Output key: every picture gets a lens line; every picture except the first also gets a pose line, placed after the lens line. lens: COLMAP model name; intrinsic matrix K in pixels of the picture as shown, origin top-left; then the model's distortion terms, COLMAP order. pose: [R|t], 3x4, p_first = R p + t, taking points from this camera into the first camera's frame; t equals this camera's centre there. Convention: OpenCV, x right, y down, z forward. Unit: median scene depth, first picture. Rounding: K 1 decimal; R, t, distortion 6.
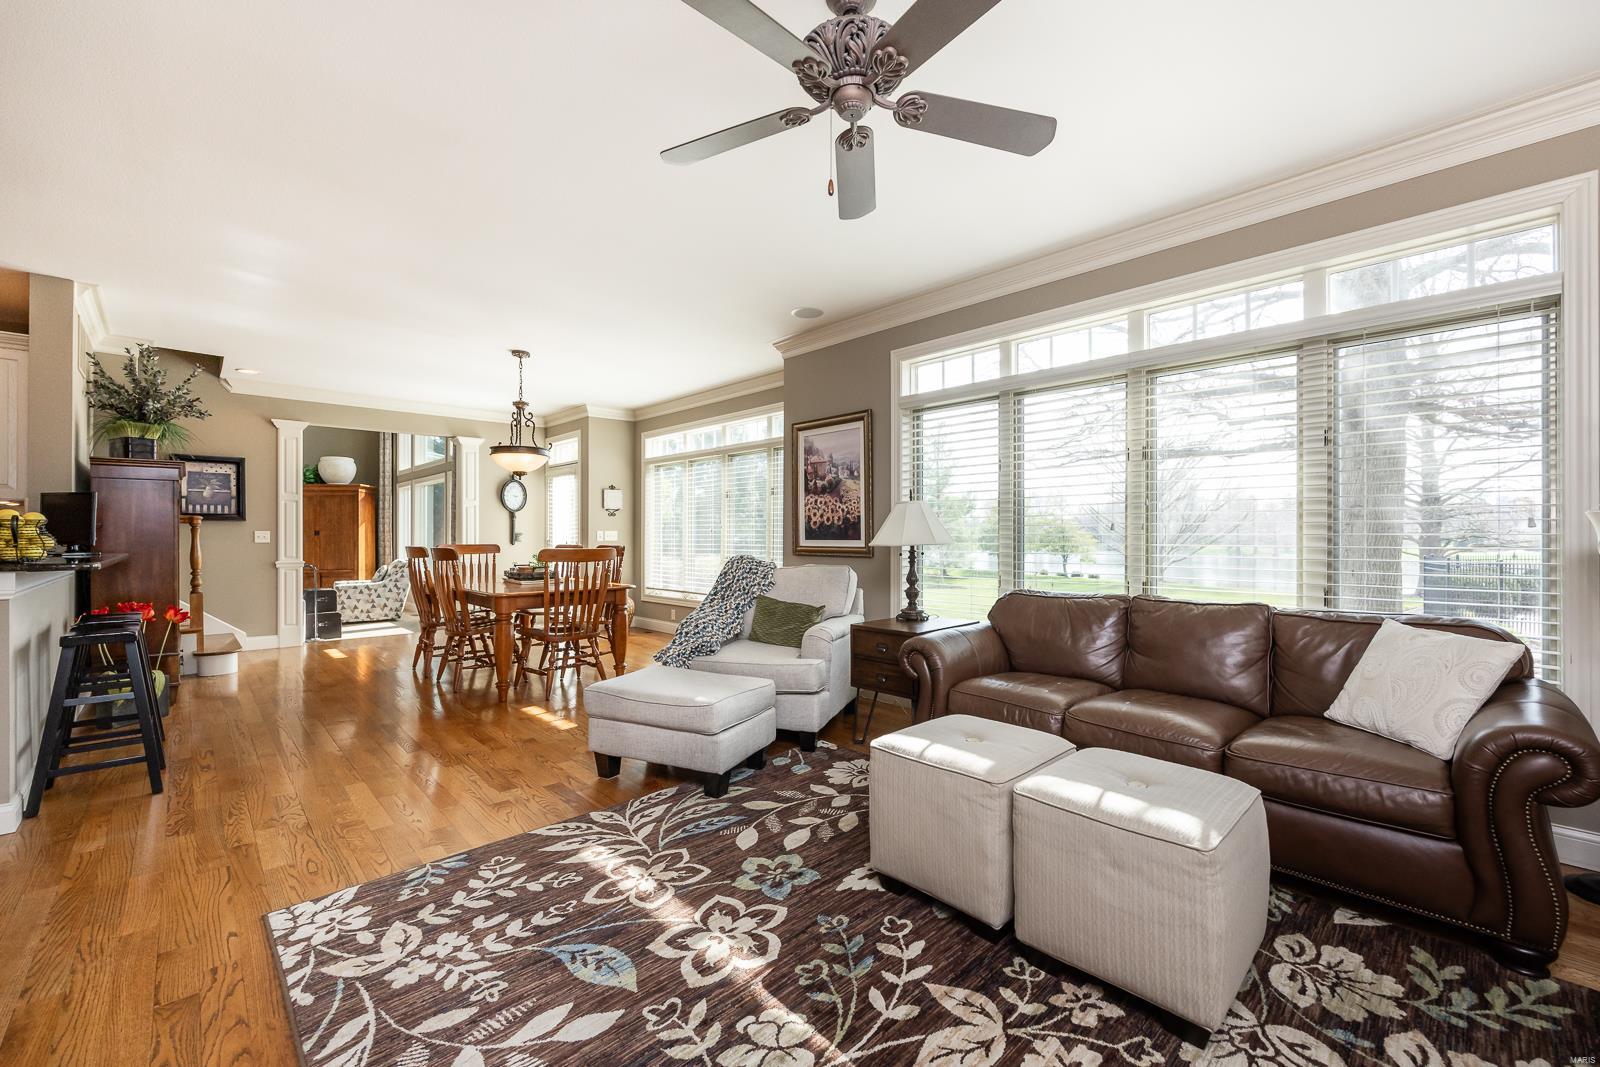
lens RADIAL K [[648.0, 0, 827.2], [0, 648.0, 537.5], [0, 0, 1]] dist [-0.004502, 0.000510]
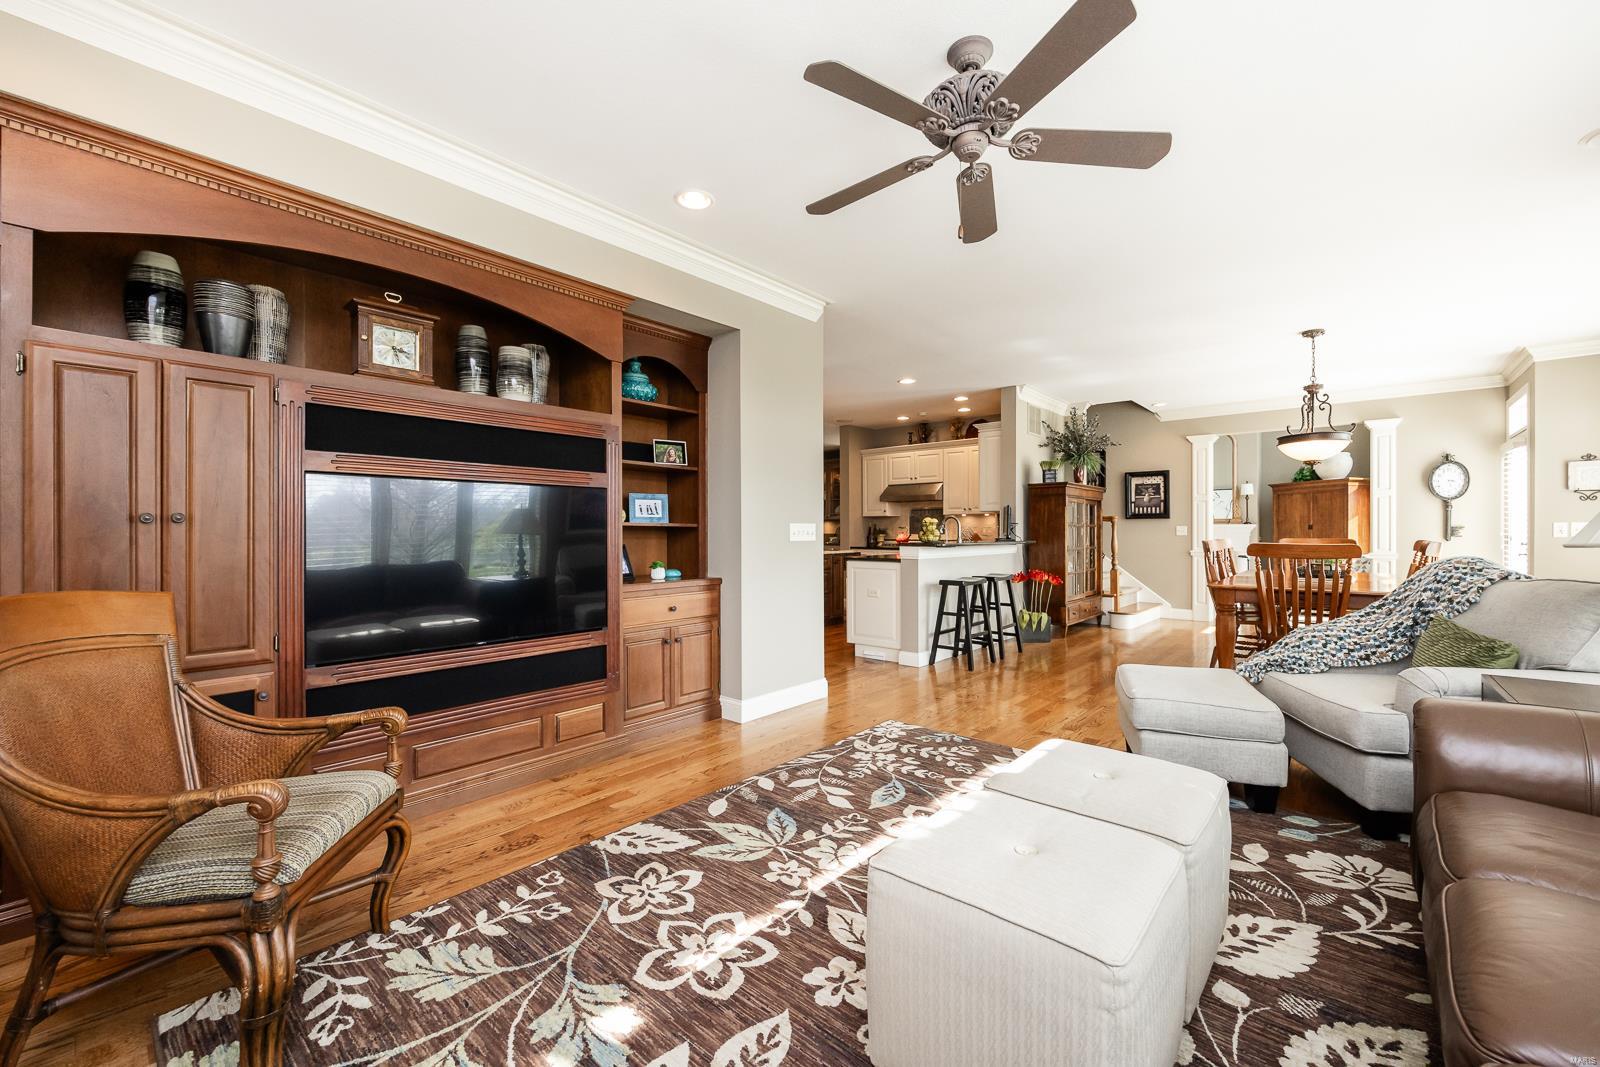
lens RADIAL K [[648.0, 0, 806.6], [0, 648.0, 528.3], [0, 0, 1]] dist [-0.004502, 0.000510]
pose [[0.069444, -0.004237, -0.997577, 0.441934], [-0.002809, 0.999986, -0.004443, 0.002212], [0.997582, 0.003111, 0.069431, 0.244222]]
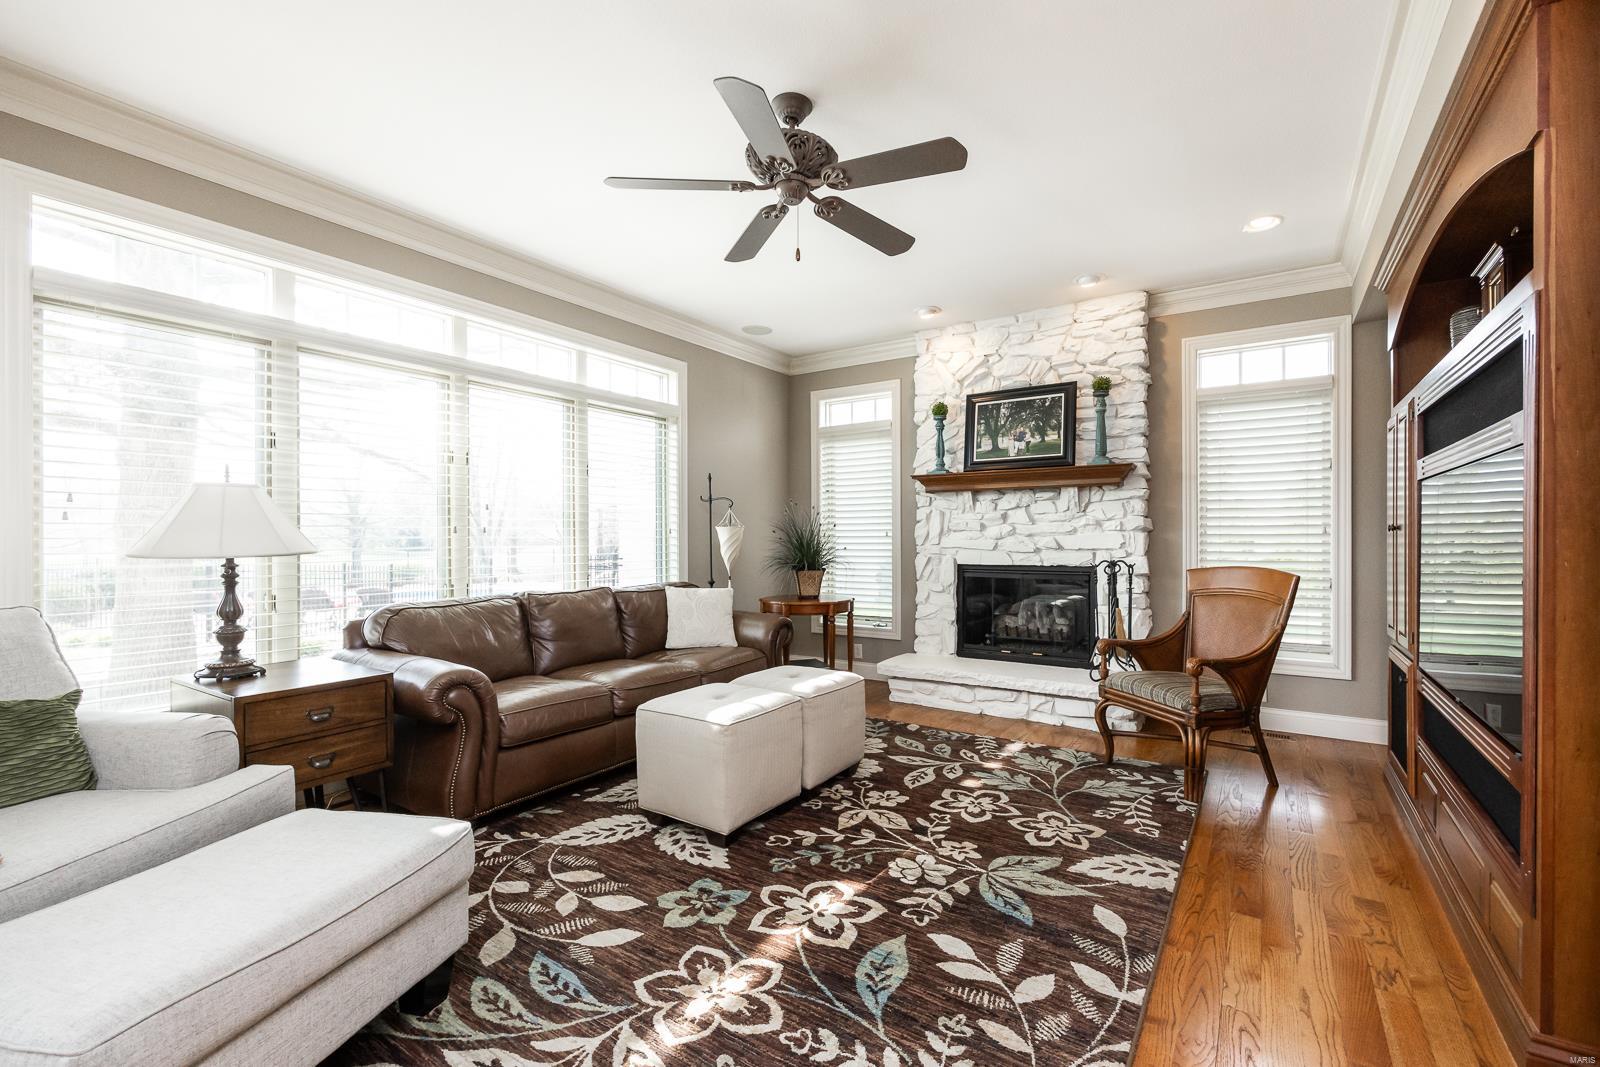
lens RADIAL K [[668.1, 0, 844.5], [0, 668.1, 539.0], [0, 0, 1]] dist [-0.007385, 0.000314]
pose [[-0.221880, -0.002082, 0.975072, -0.474655], [0.007641, 0.999963, 0.003874, -0.000276], [-0.975044, 0.008310, -0.221856, 0.455853]]
